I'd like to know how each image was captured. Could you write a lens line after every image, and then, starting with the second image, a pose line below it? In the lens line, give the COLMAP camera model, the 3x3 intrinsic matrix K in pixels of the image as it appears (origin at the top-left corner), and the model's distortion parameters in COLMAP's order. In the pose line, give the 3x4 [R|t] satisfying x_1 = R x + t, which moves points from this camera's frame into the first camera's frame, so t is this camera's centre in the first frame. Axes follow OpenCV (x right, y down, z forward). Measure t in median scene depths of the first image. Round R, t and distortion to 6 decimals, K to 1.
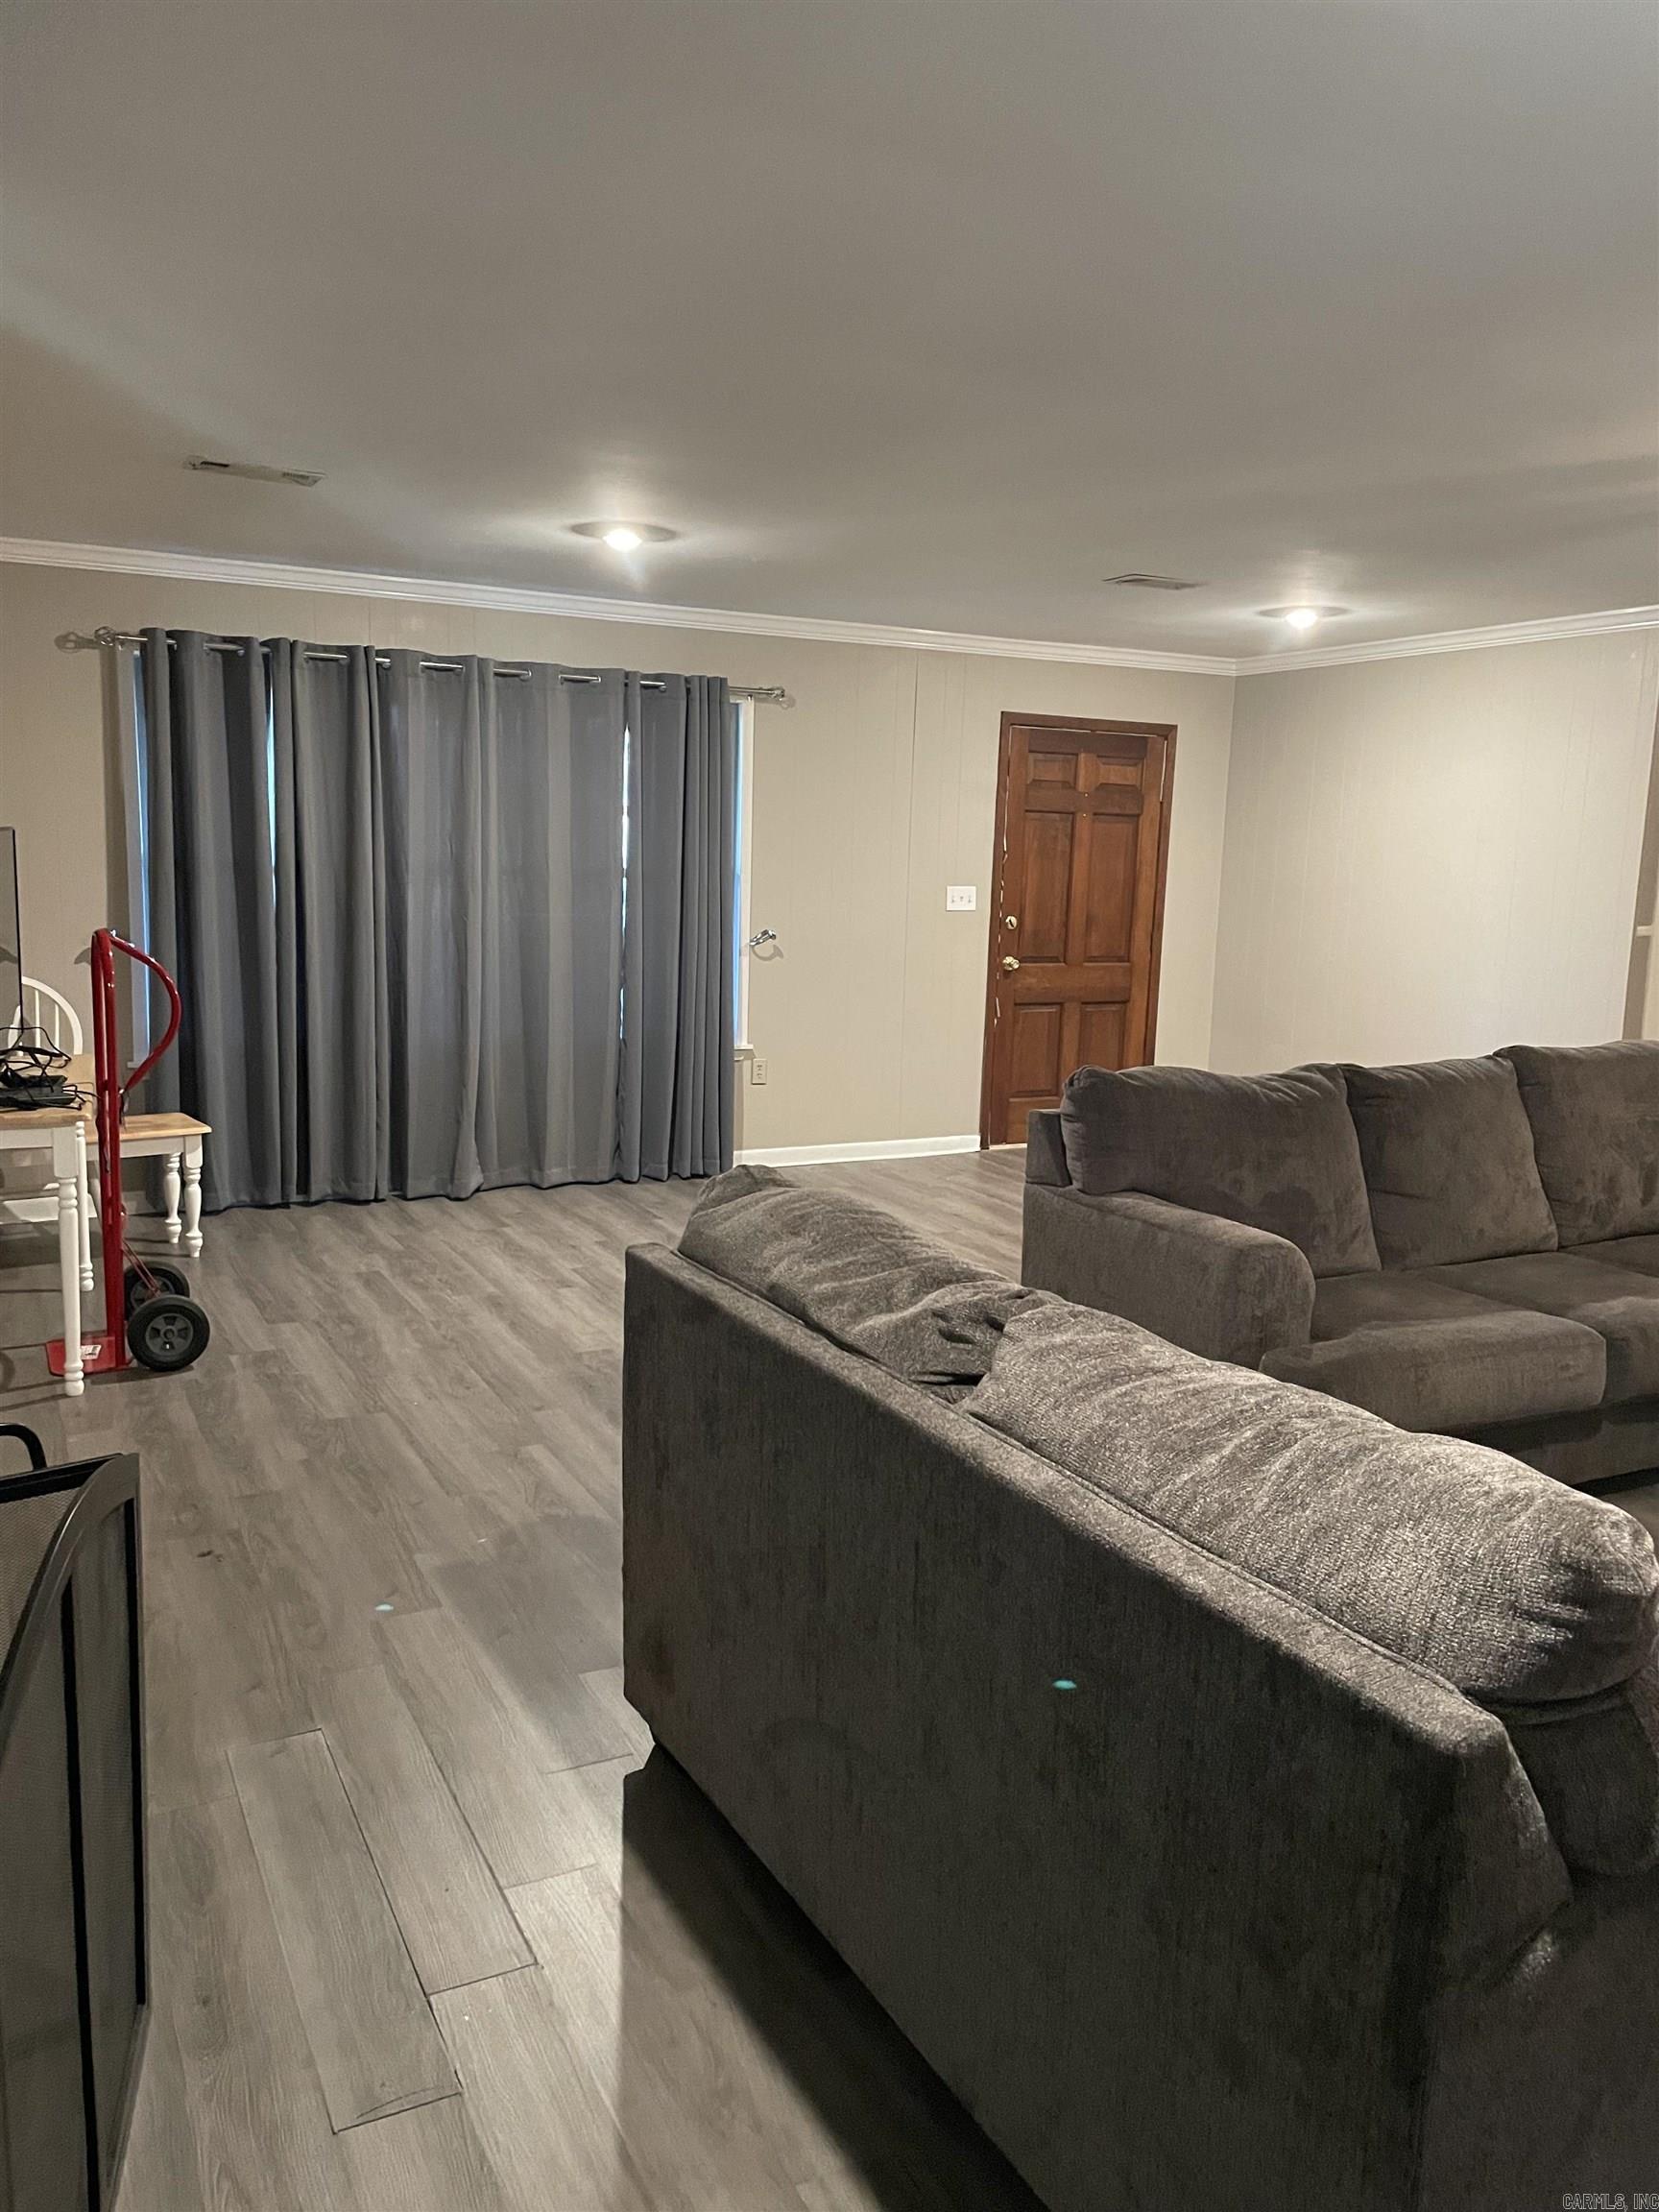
lens RADIAL K [[1674.5, 0, 837.2], [0, 1674.5, 1128.2], [0, 0, 1]] dist [0.087160, -0.106688]
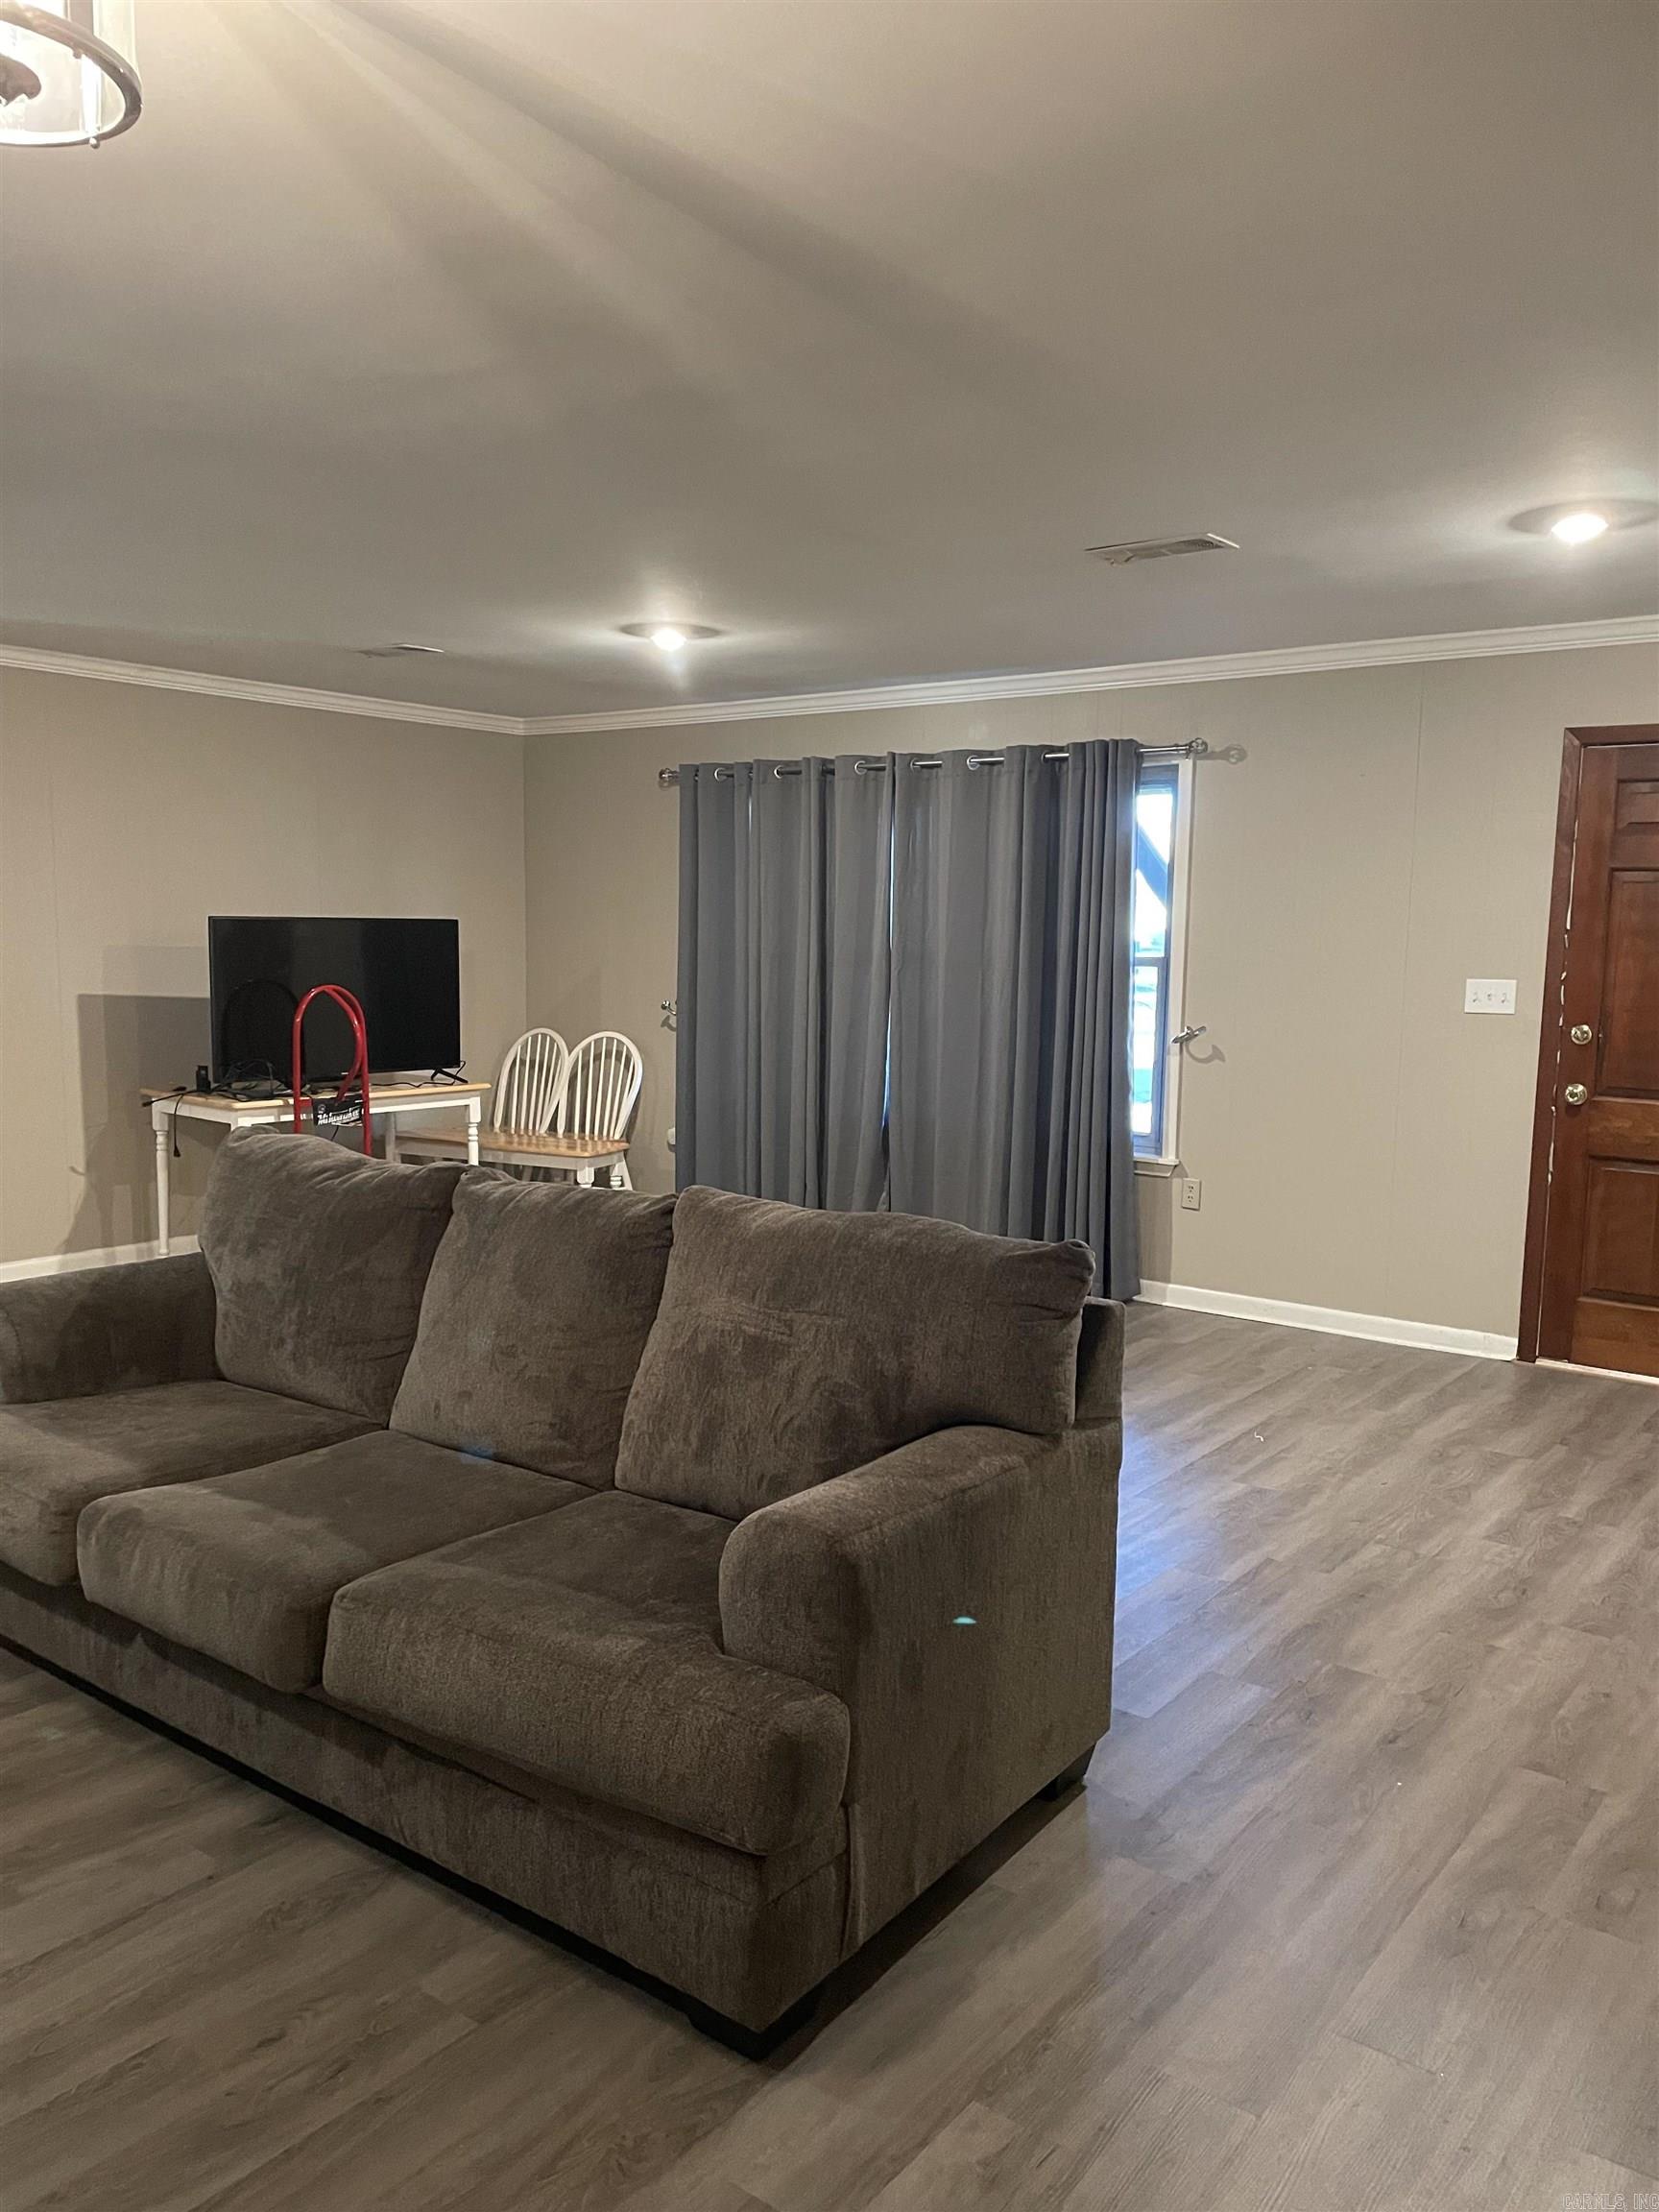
lens RADIAL K [[1674.5, 0, 837.2], [0, 1674.5, 1128.2], [0, 0, 1]] dist [0.087160, -0.106688]
pose [[0.400400, 0.092784, -0.911631, 0.617147], [-0.149205, 0.988185, 0.035043, -0.065745], [0.904112, 0.121988, 0.409513, 0.462930]]
